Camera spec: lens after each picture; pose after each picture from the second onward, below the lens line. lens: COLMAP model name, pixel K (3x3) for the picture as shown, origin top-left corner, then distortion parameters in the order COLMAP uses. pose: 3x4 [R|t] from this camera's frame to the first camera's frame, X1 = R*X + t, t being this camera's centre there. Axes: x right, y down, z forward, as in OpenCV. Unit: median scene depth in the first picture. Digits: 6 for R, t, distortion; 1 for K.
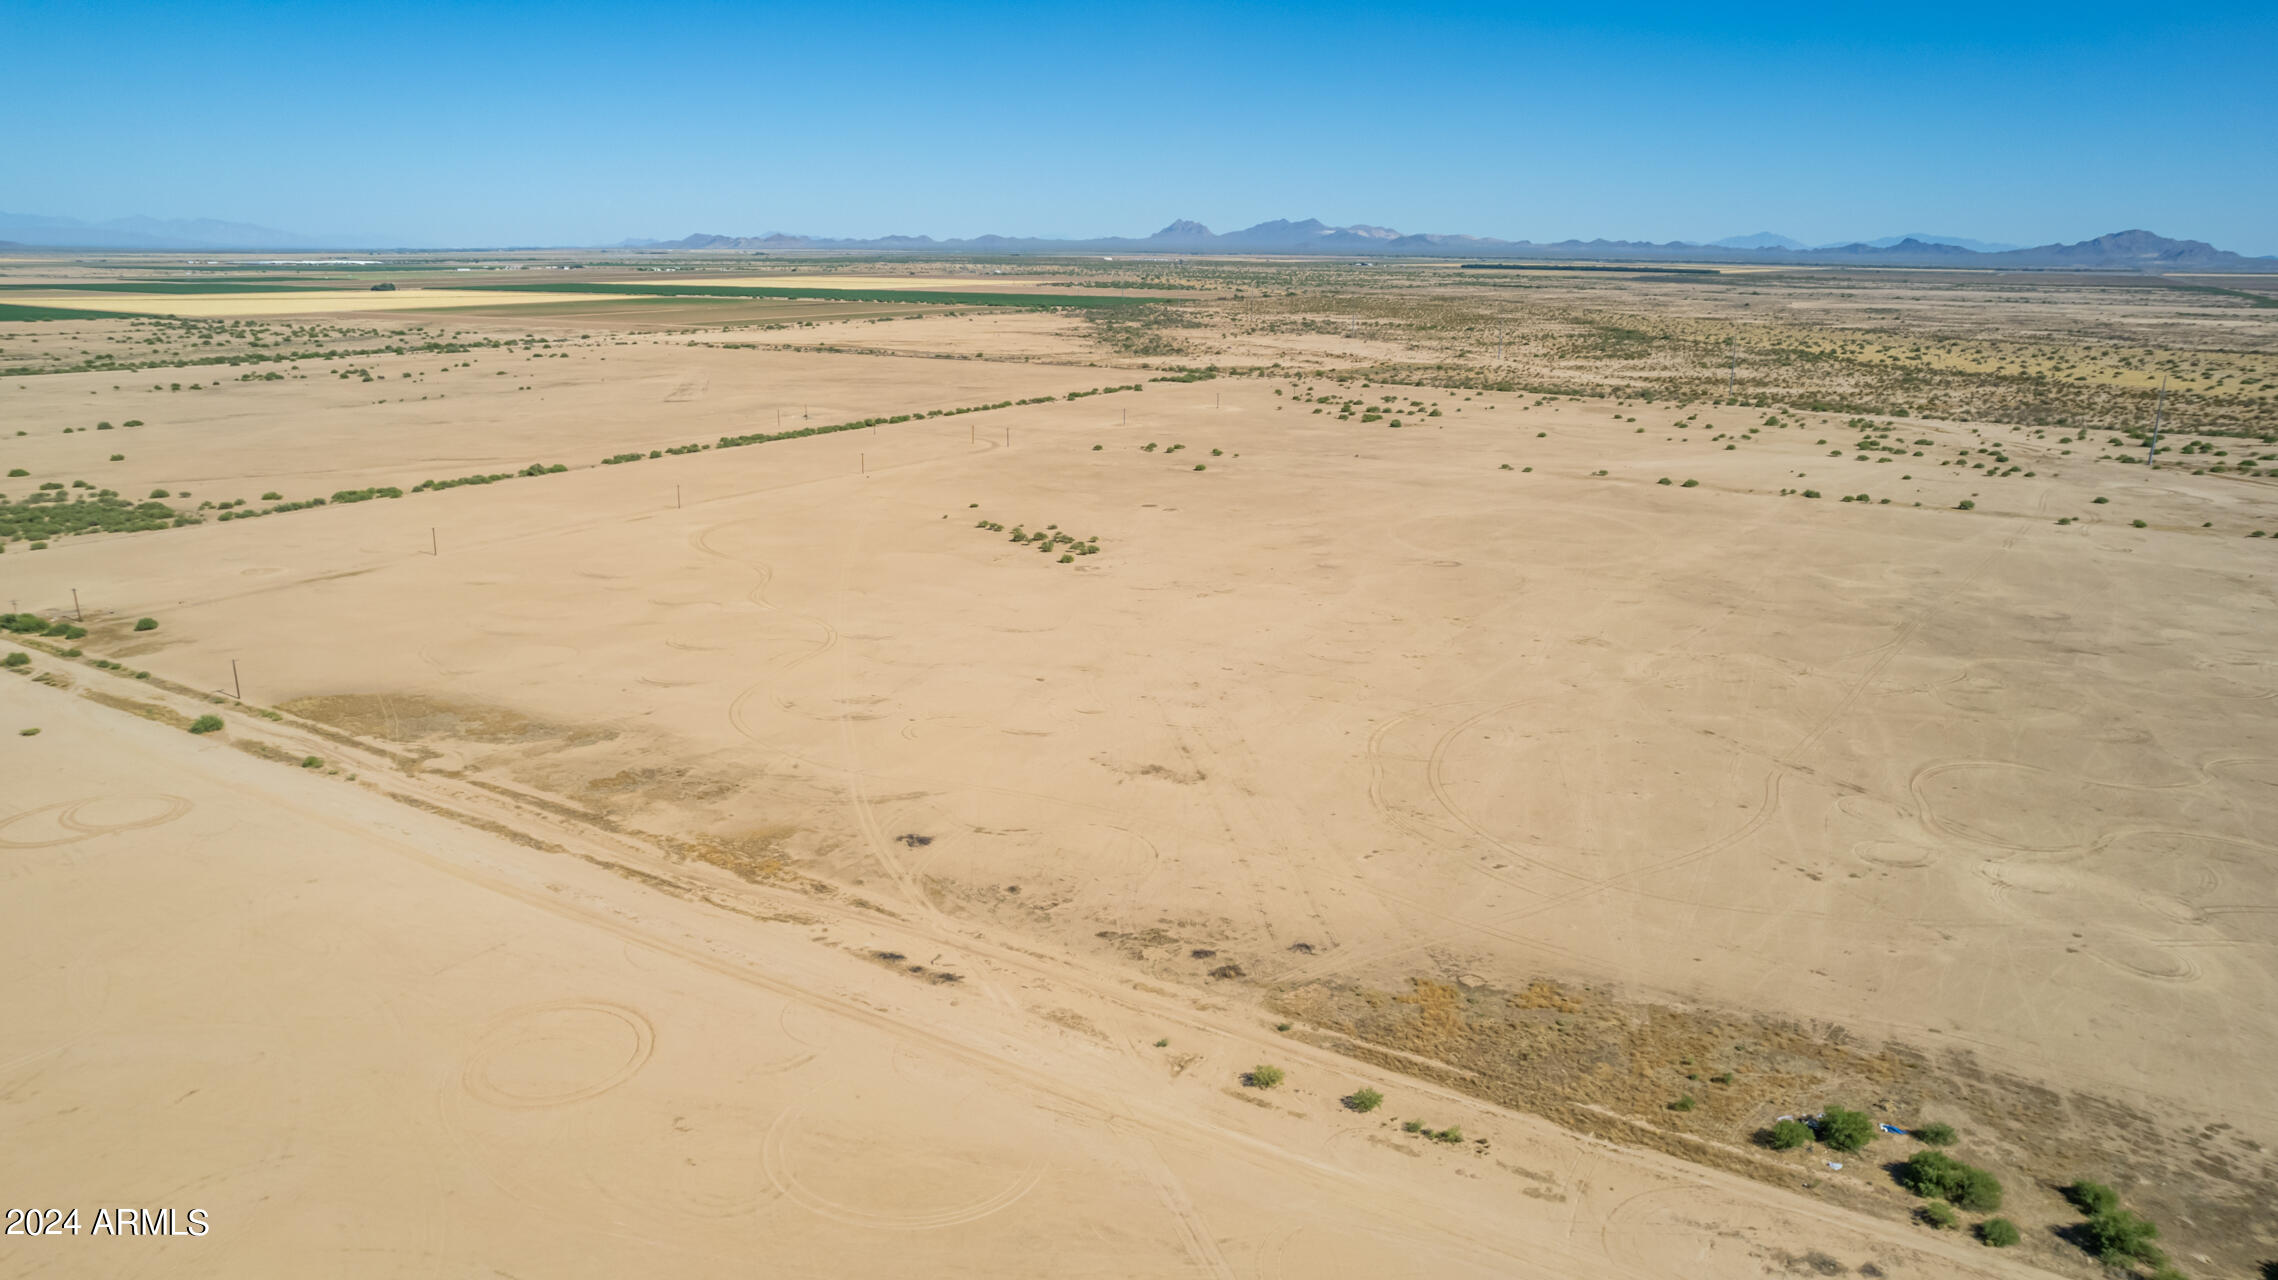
lens RADIAL K [[1486.0, 0, 1139.0], [0, 1486.0, 640.0], [0, 0, 1]] dist [-0.076397, 0.065054]
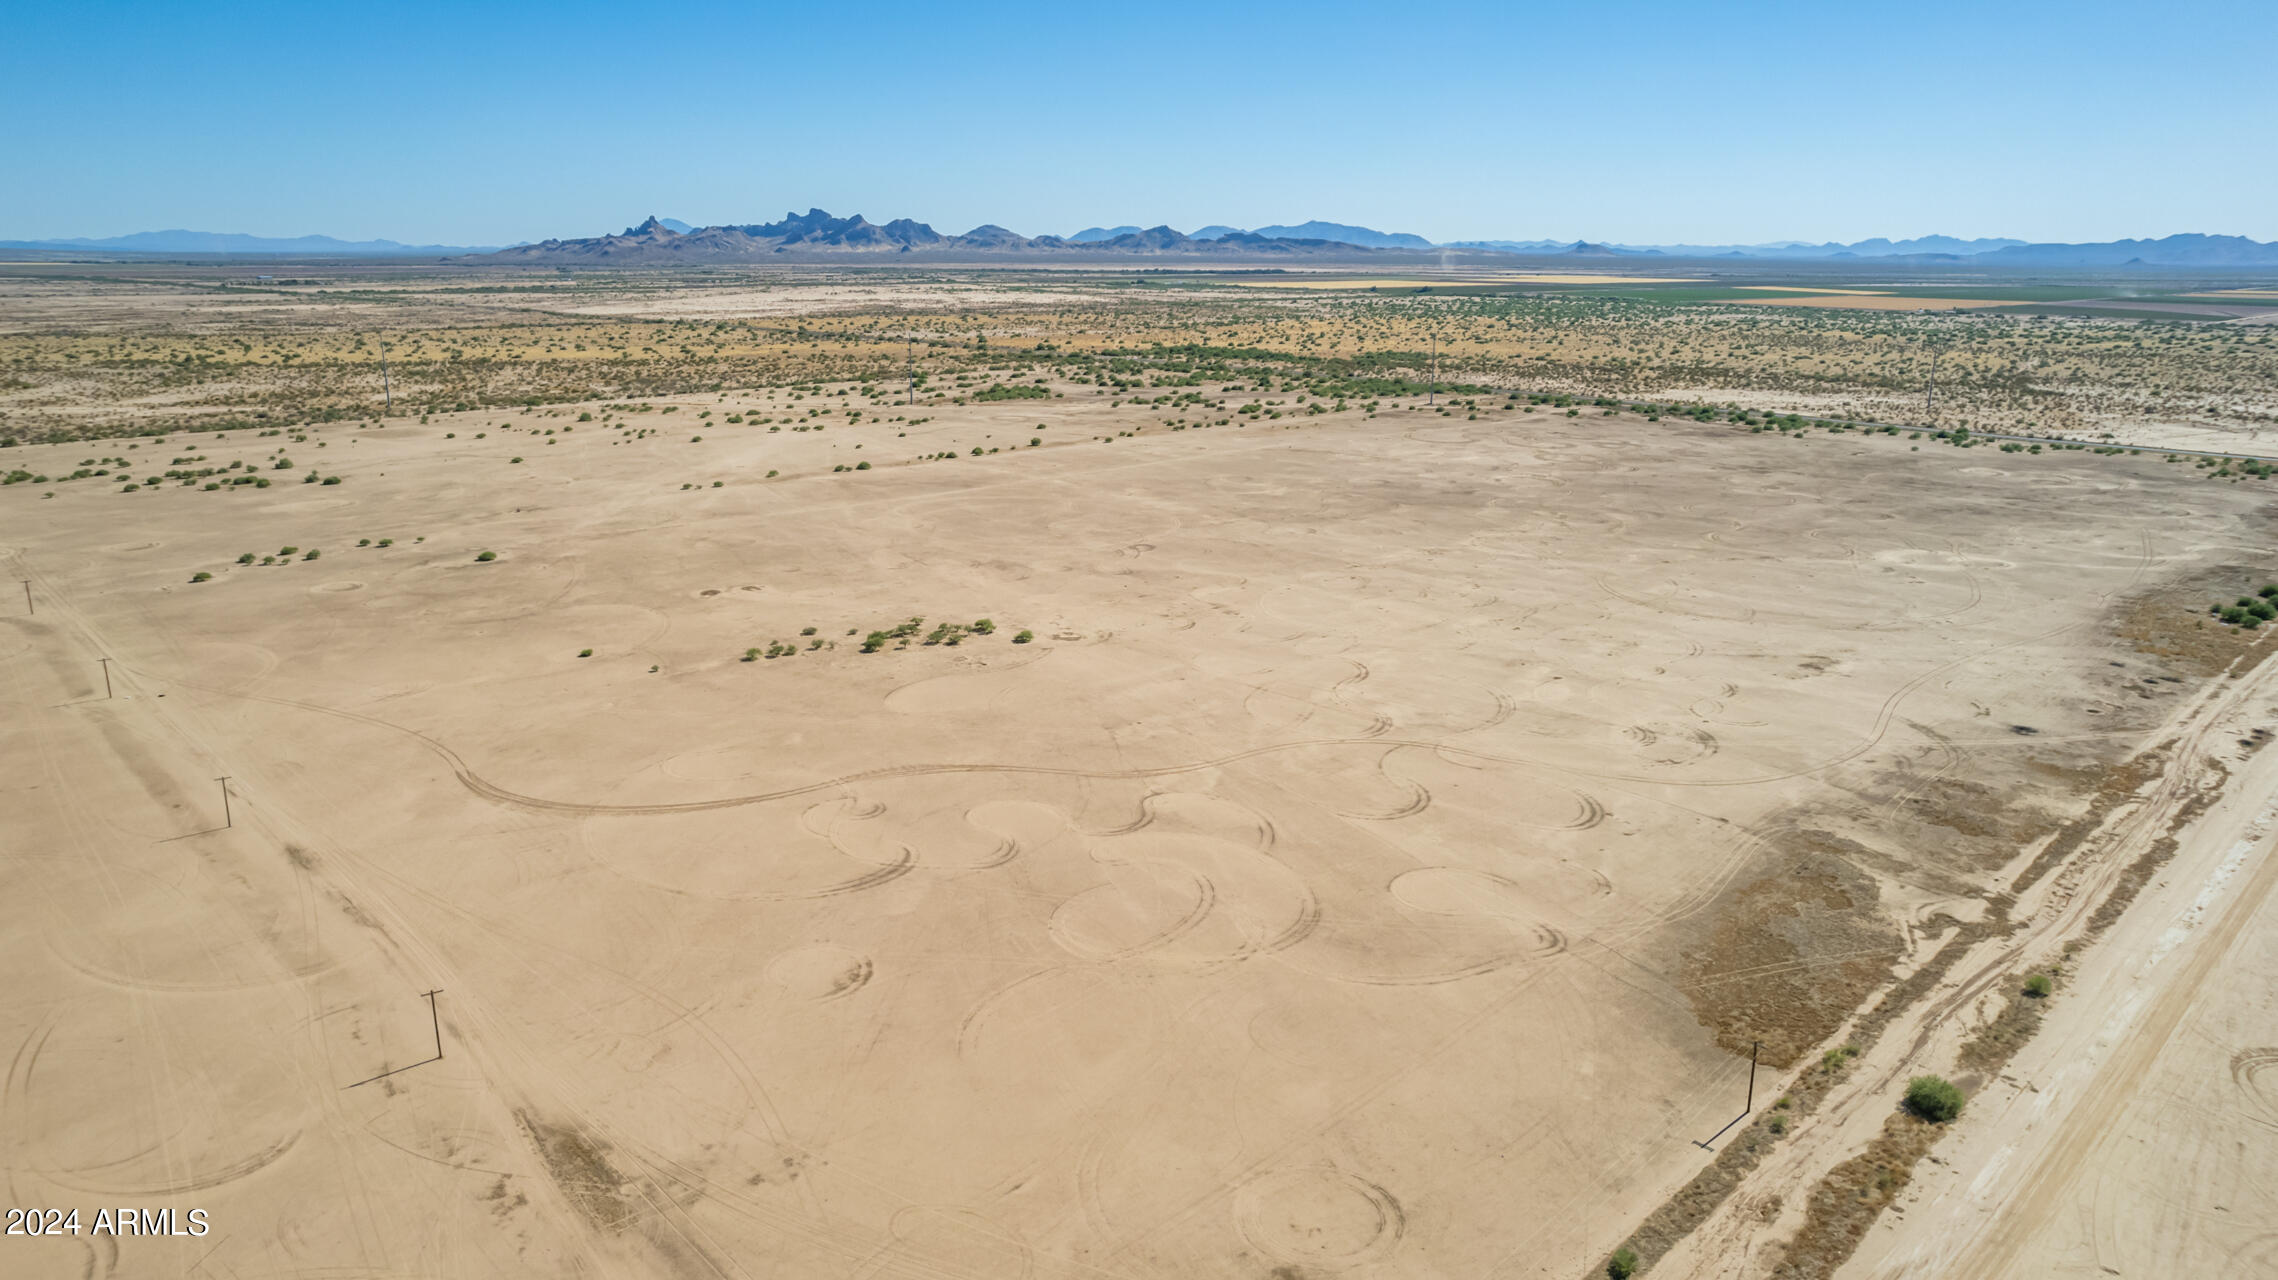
lens RADIAL K [[1492.1, 0, 1156.7], [0, 1492.1, 634.2], [0, 0, 1]] dist [-0.078340, 0.069599]
pose [[0.233810, -0.252511, 0.938920, -1.224662], [0.249156, 0.949001, 0.193178, -0.301877], [-0.939816, 0.188771, 0.284801, 1.116247]]
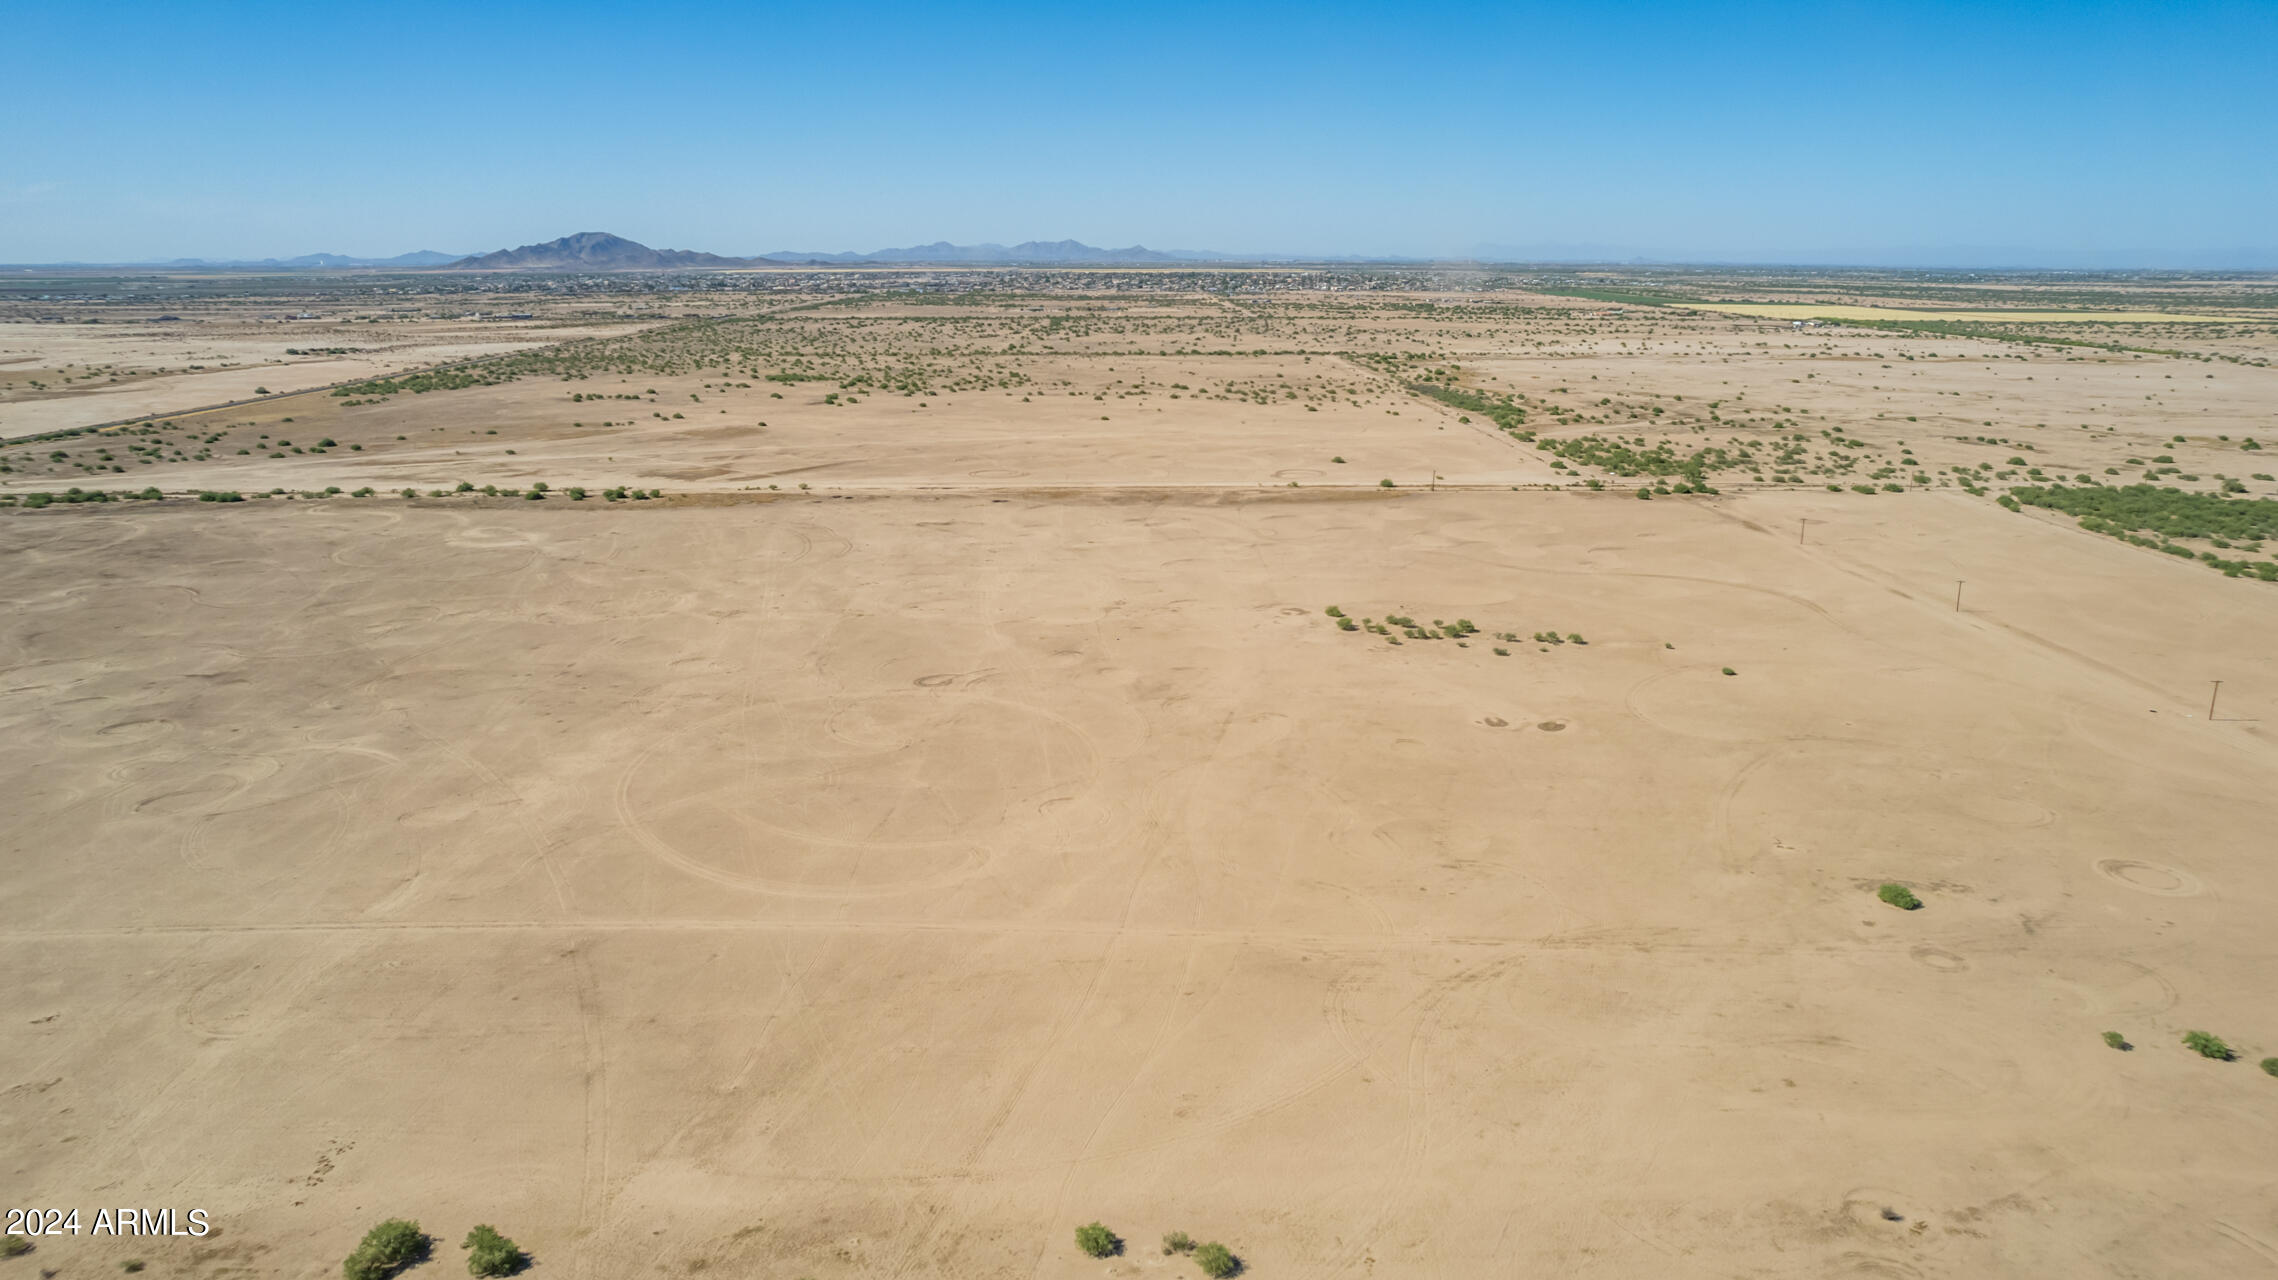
lens RADIAL K [[1502.4, 0, 1145.5], [0, 1502.4, 638.1], [0, 0, 1]] dist [-0.079430, 0.073807]
pose [[-0.837367, 0.130678, -0.530792, 0.809837], [-0.147601, 0.880887, 0.449723, -0.663307], [0.526337, 0.454929, -0.718338, 2.494393]]
